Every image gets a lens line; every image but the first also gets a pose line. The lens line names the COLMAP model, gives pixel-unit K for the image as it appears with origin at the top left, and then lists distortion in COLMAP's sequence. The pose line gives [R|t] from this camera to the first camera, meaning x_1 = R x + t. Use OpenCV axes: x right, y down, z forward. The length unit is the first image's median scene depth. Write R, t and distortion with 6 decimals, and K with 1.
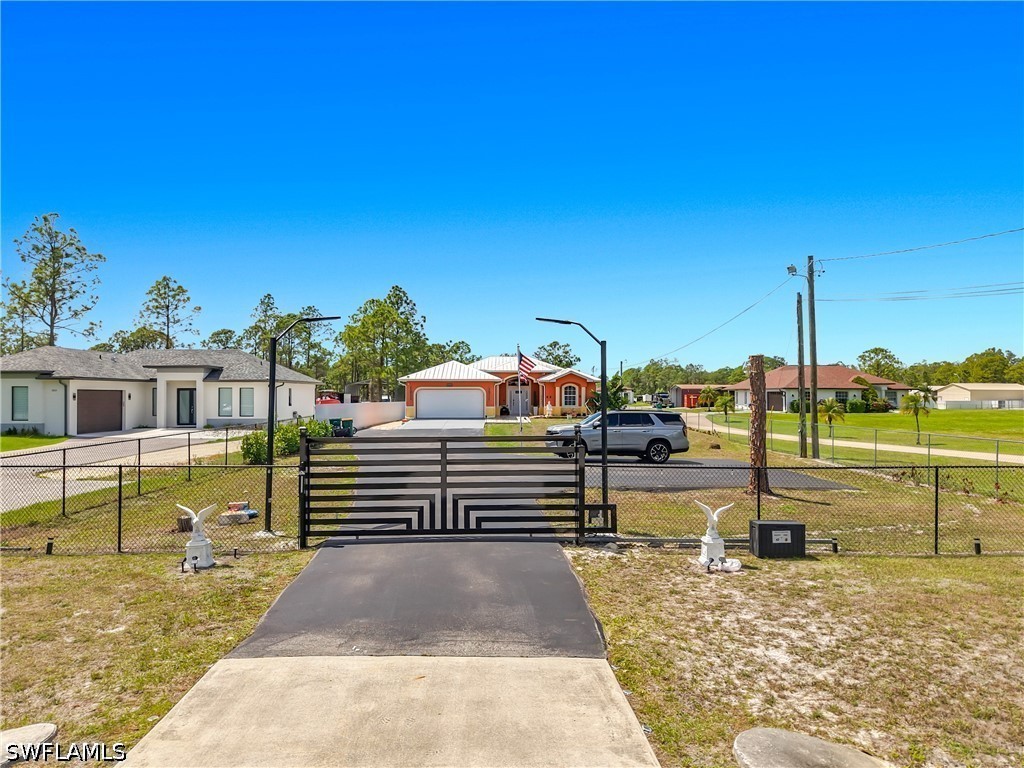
lens RADIAL K [[692.6, 0, 502.2], [0, 692.6, 384.9], [0, 0, 1]] dist [0.003169, -0.001950]
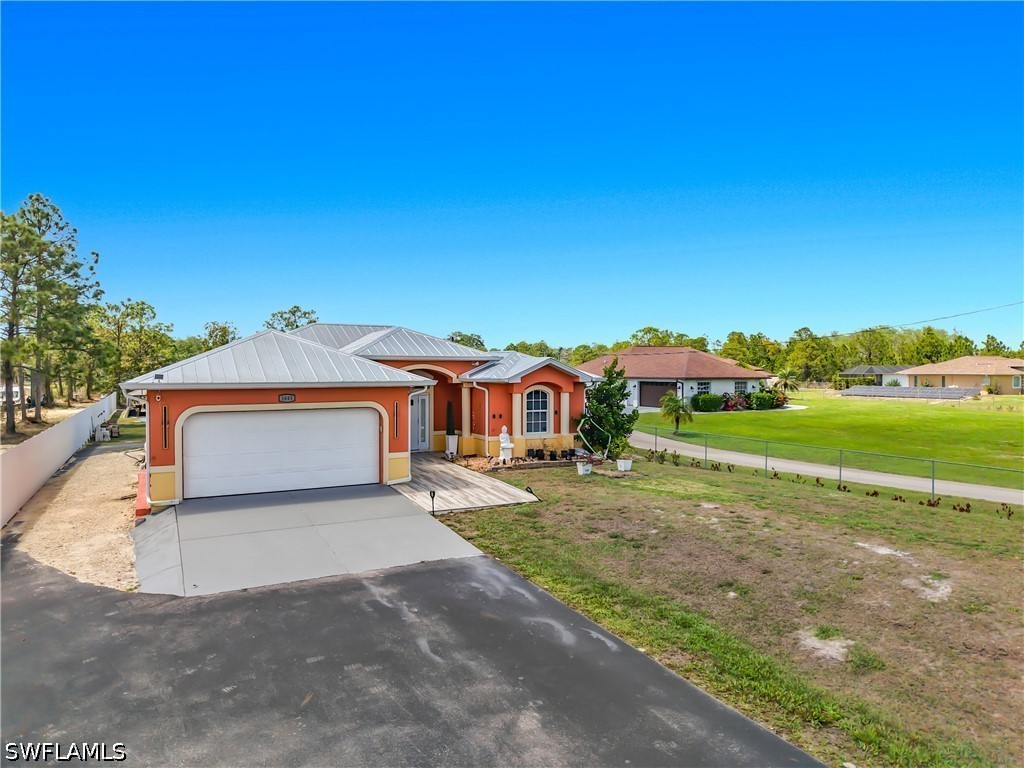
lens RADIAL K [[692.6, 0, 502.2], [0, 692.6, 384.9], [0, 0, 1]] dist [0.003169, -0.001950]
pose [[0.893595, -0.012338, 0.448705, -0.130040], [-0.004374, 0.999335, 0.036189, -0.018859], [-0.448854, -0.034301, 0.892947, 0.599848]]
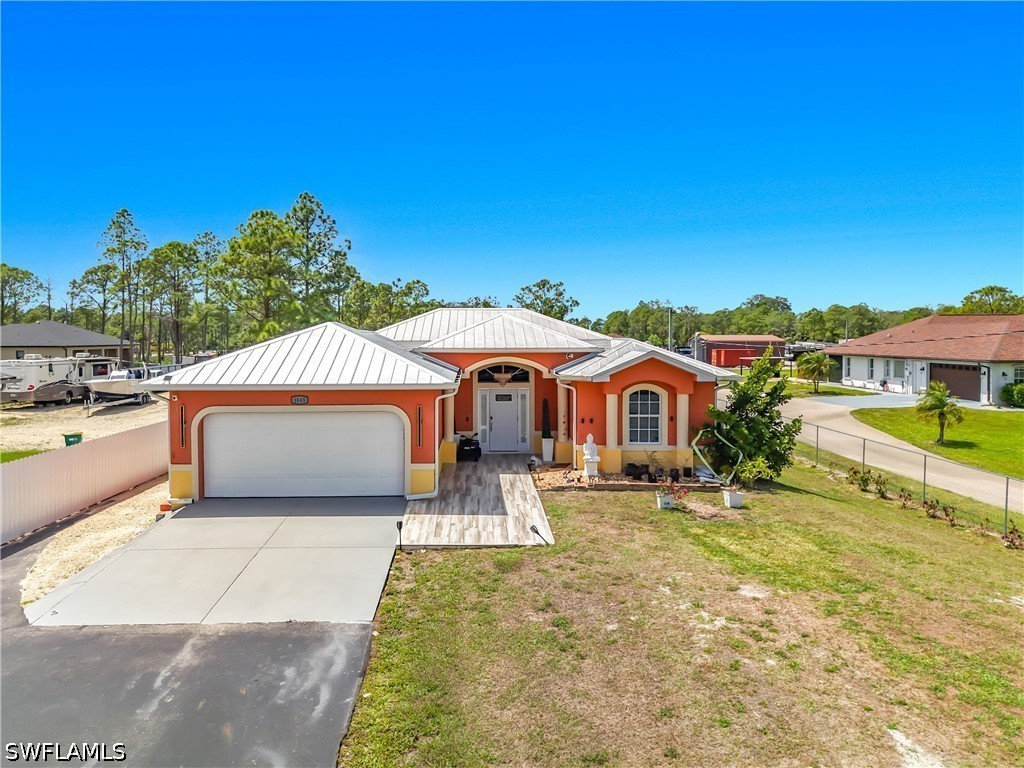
lens RADIAL K [[696.1, 0, 467.8], [0, 696.1, 379.9], [0, 0, 1]] dist [0.005572, -0.002456]
pose [[0.999958, -0.003974, -0.008257, 0.006927], [0.004594, 0.997058, 0.076514, -0.032929], [0.007929, -0.076549, 0.997034, 0.631478]]
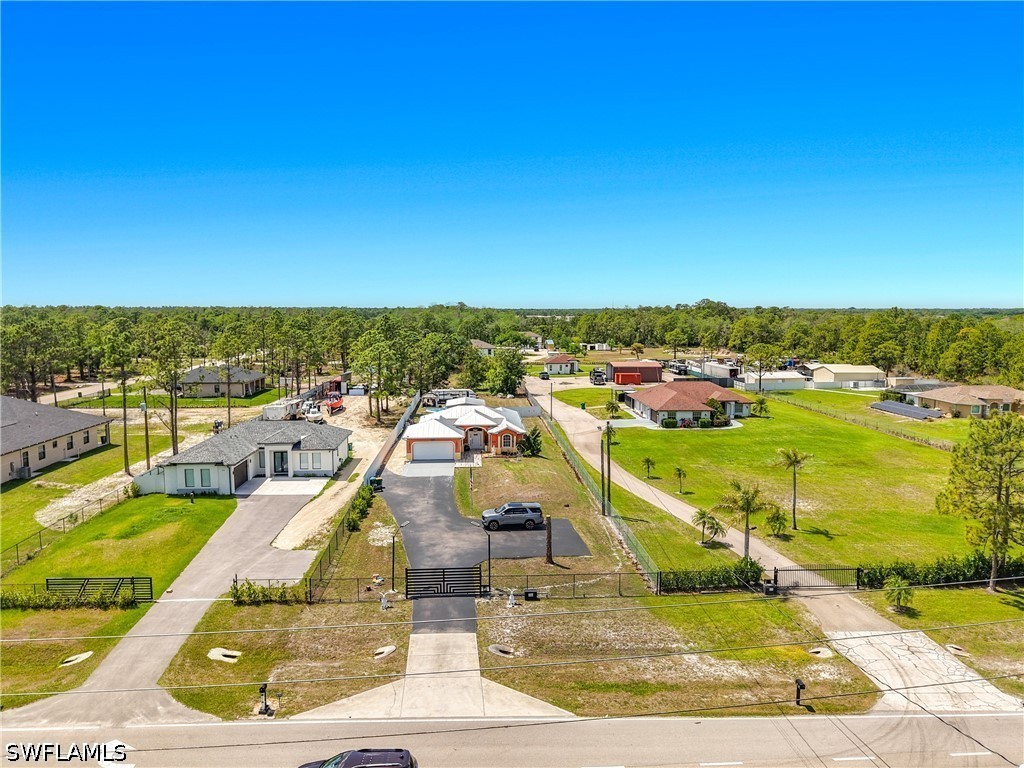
lens RADIAL K [[692.6, 0, 502.2], [0, 692.6, 384.9], [0, 0, 1]] dist [0.003169, -0.001950]
pose [[0.999025, -0.005359, 0.043824, 0.016404], [-0.000071, 0.992411, 0.122966, -0.316505], [-0.044151, -0.122849, 0.991443, -0.599997]]
